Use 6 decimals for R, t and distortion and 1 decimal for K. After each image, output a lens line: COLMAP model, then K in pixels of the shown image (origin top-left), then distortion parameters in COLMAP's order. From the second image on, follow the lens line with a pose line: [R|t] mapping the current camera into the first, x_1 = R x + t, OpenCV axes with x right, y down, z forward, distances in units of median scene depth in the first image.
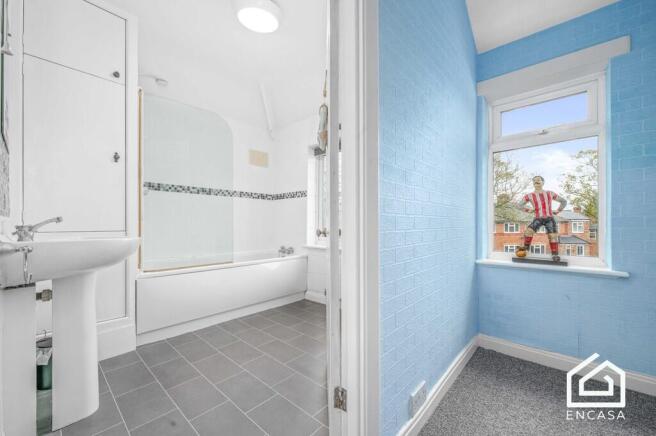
lens RADIAL K [[262.0, 0, 328.0], [0, 262.0, 222.4], [0, 0, 1]] dist [-0.016090, -0.000362]
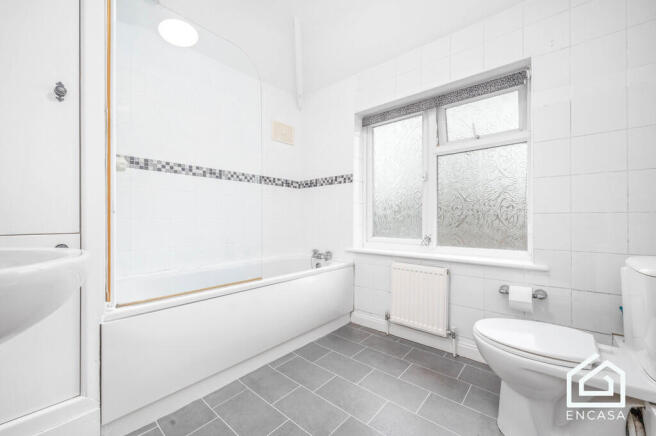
lens RADIAL K [[262.0, 0, 328.2], [0, 262.0, 216.7], [0, 0, 1]] dist [-0.016090, -0.000362]
pose [[0.999726, -0.003199, 0.023203, -0.168206], [0.003344, 0.999975, -0.006187, 0.002178], [-0.023182, 0.006263, 0.999712, 0.272261]]
